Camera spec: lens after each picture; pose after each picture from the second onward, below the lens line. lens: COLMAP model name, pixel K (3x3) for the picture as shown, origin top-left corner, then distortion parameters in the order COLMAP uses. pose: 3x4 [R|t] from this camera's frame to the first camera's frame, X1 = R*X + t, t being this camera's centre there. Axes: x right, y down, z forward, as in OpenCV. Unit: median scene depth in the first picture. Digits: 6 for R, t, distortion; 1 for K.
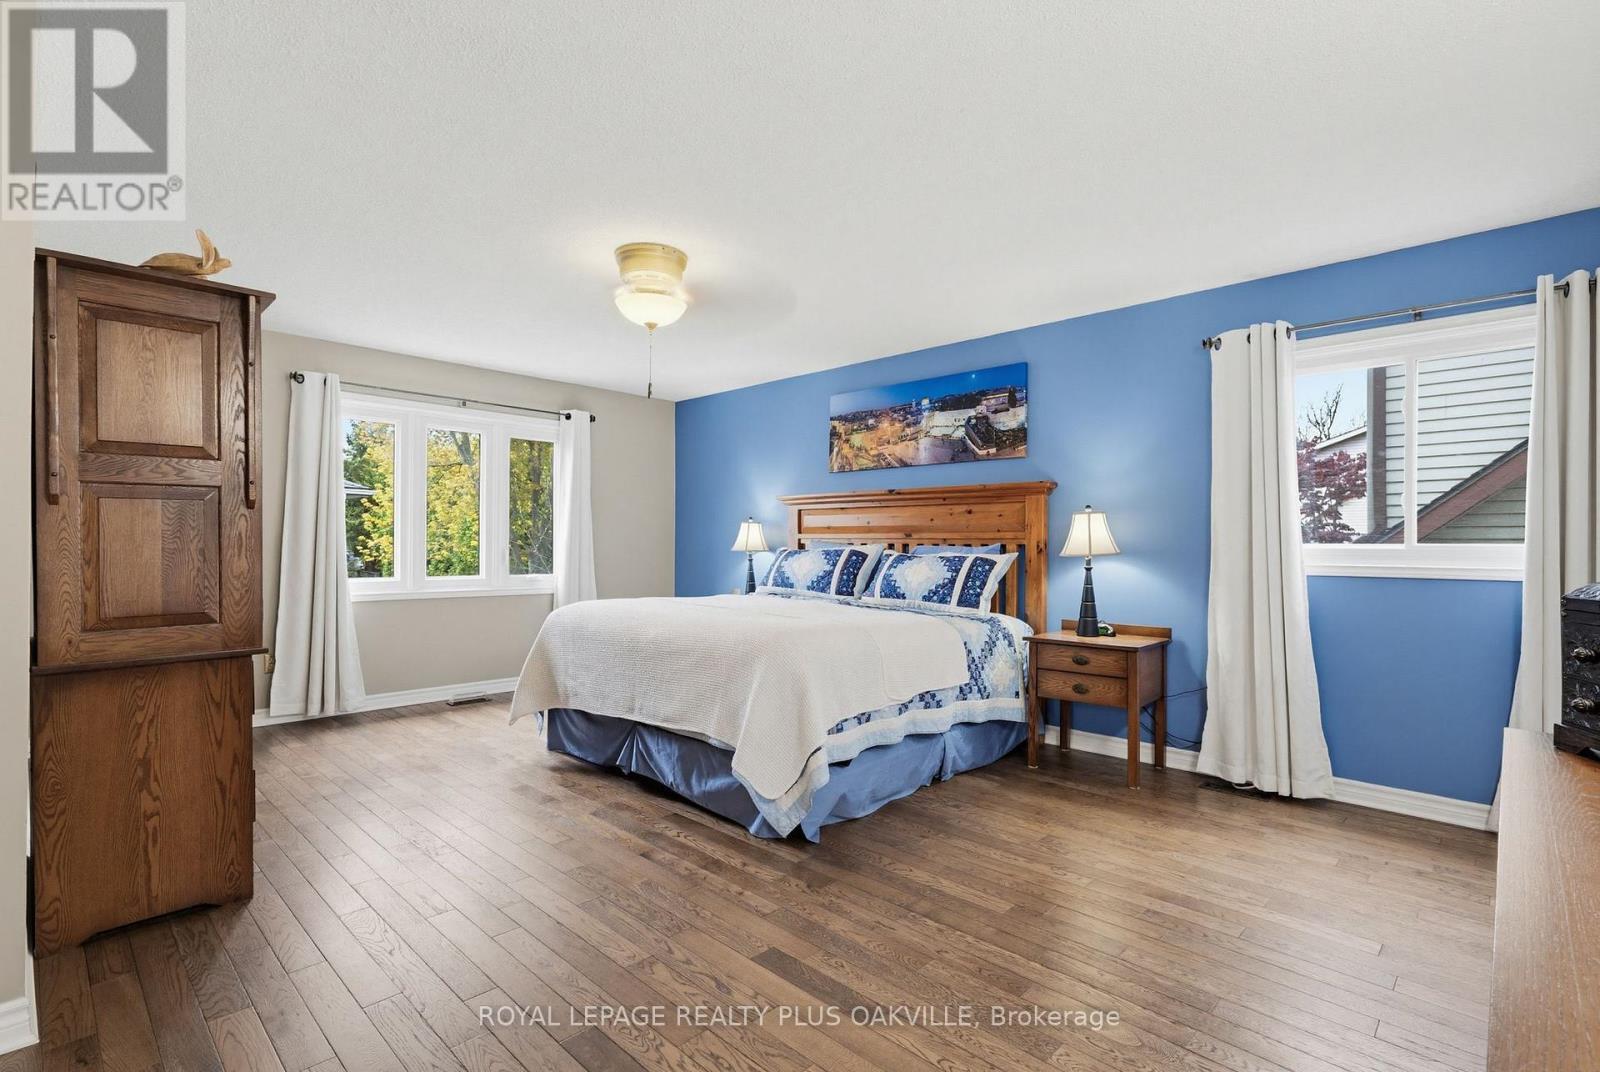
lens RADIAL K [[740.9, 0, 791.0], [0, 740.9, 544.4], [0, 0, 1]] dist [0.001969, 0.001092]
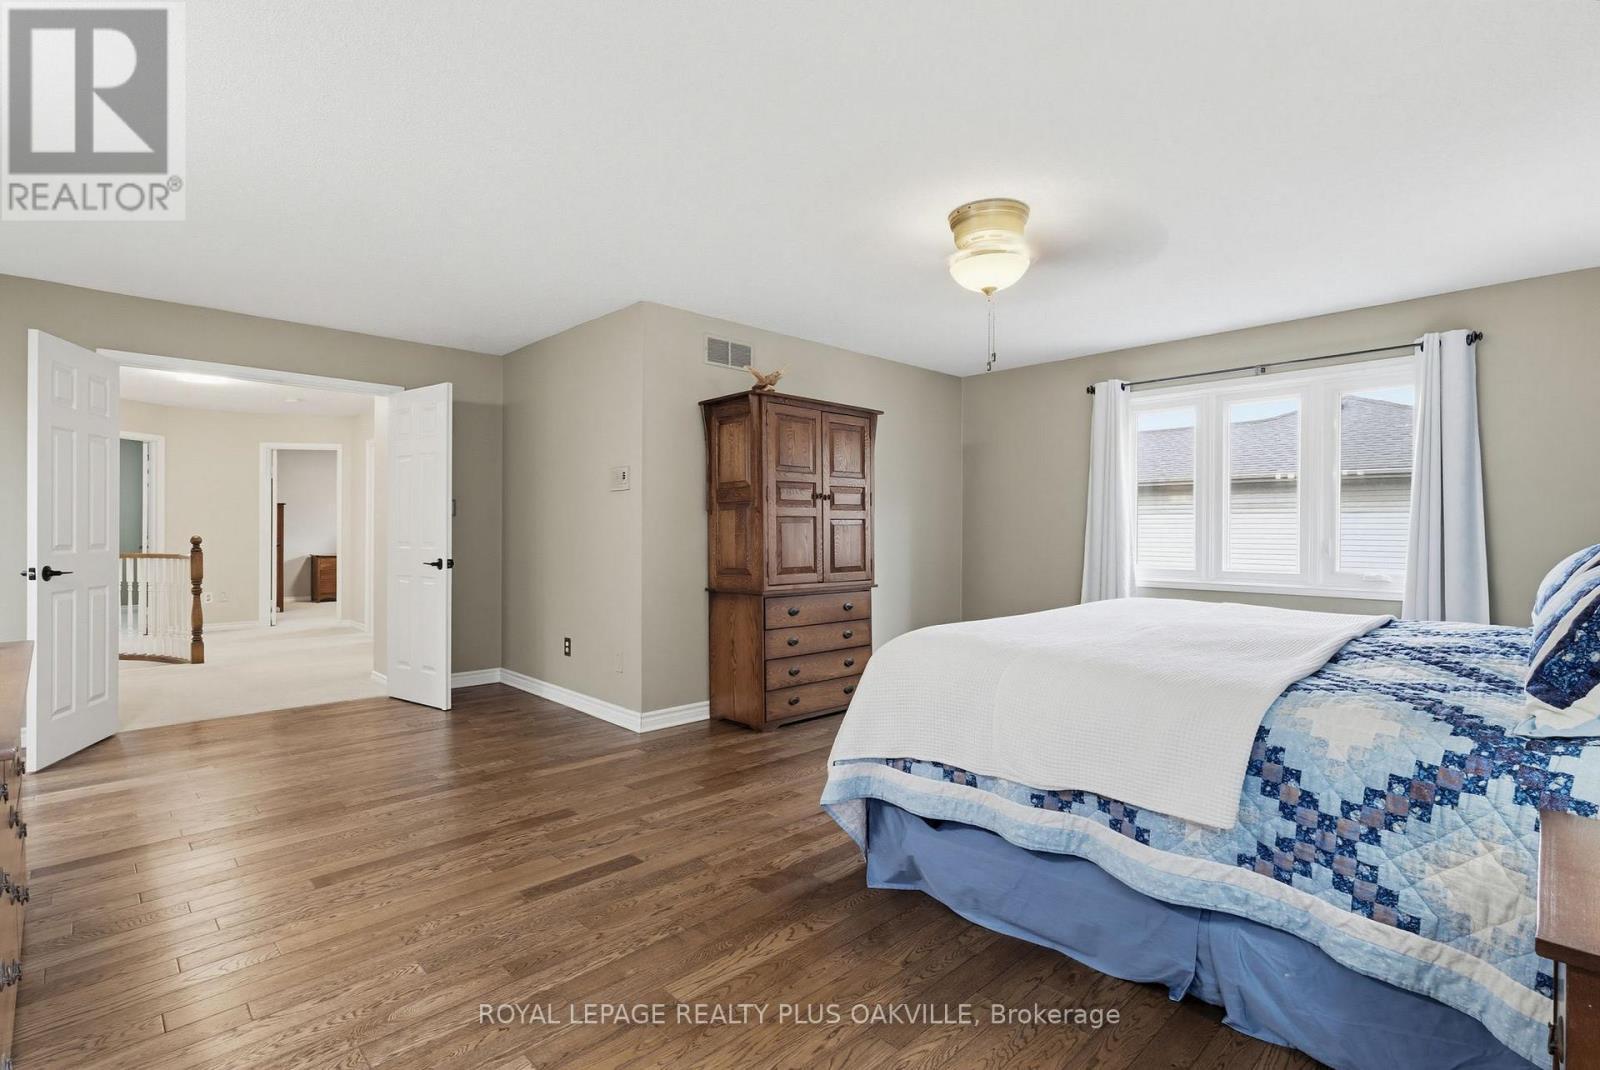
lens RADIAL K [[740.9, 0, 789.4], [0, 740.9, 536.1], [0, 0, 1]] dist [0.001969, 0.001092]
pose [[-0.016638, -0.001925, -0.999860, 0.675315], [0.000232, 0.999998, -0.001929, 0.008256], [0.999862, -0.000264, -0.016638, 0.718338]]
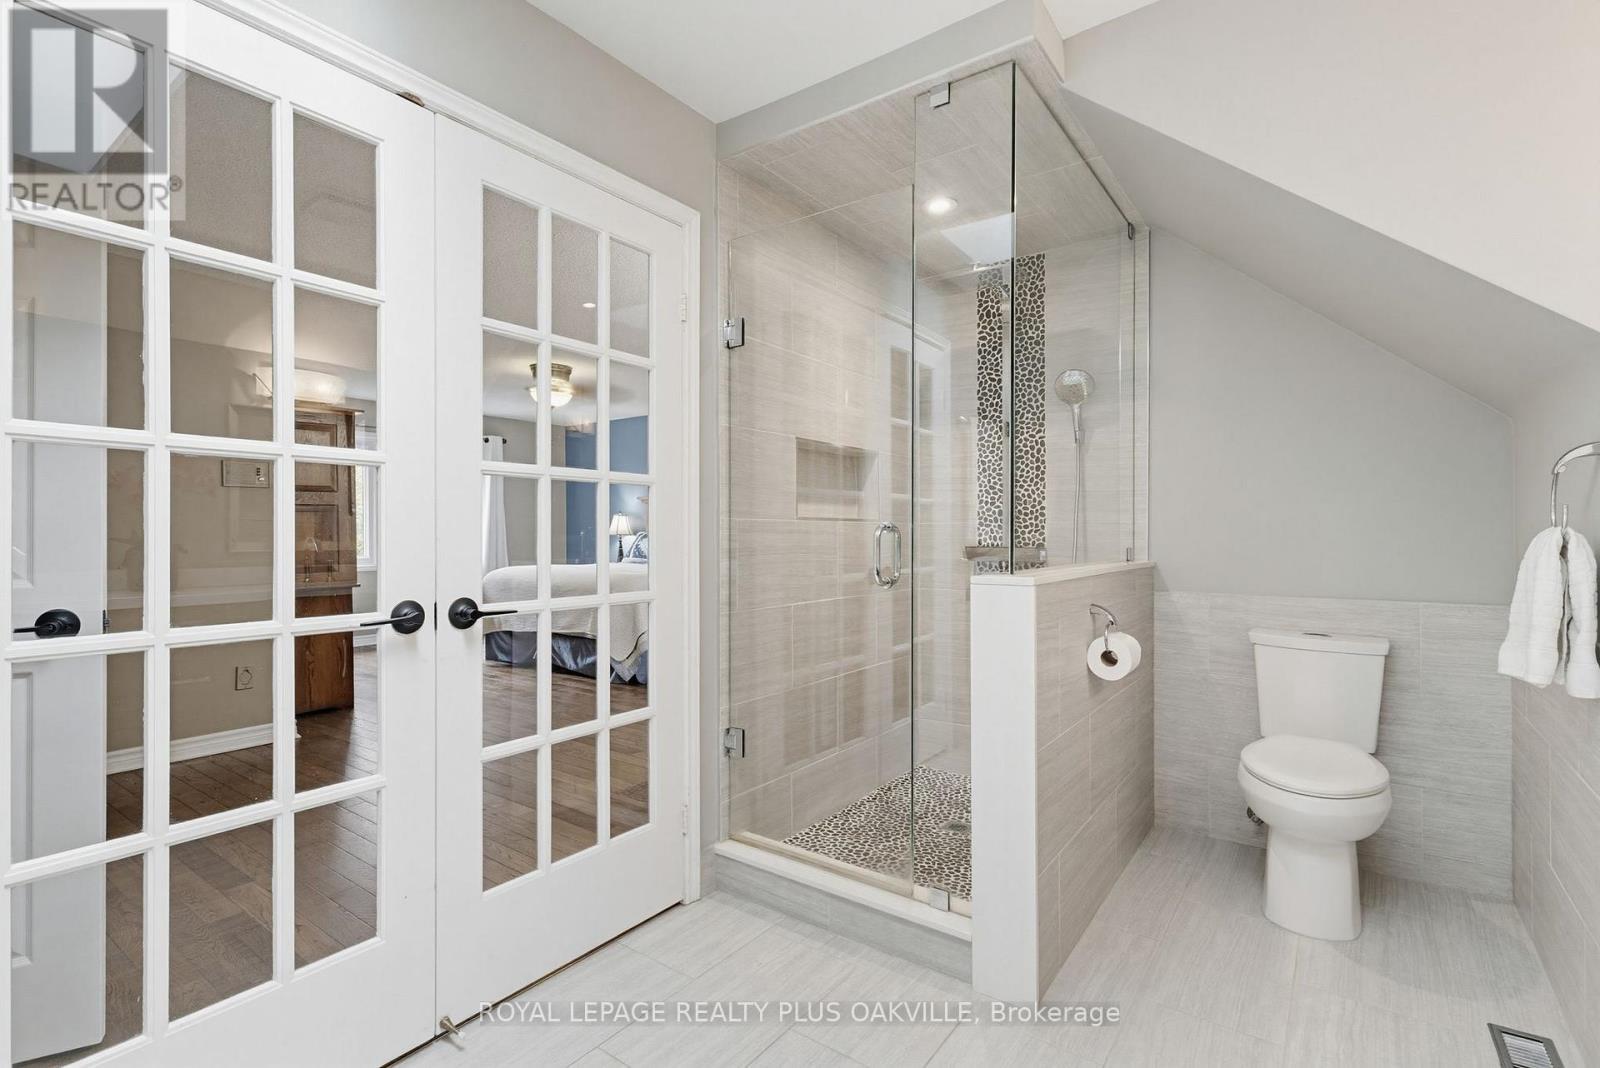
lens RADIAL K [[740.9, 0, 799.8], [0, 740.9, 532.1], [0, 0, 1]] dist [0.001969, 0.001092]
pose [[0.988286, -0.008179, 0.152397, 0.121512], [0.007179, 0.999949, 0.007113, -0.005738], [-0.152447, -0.005936, 0.988294, -0.822735]]
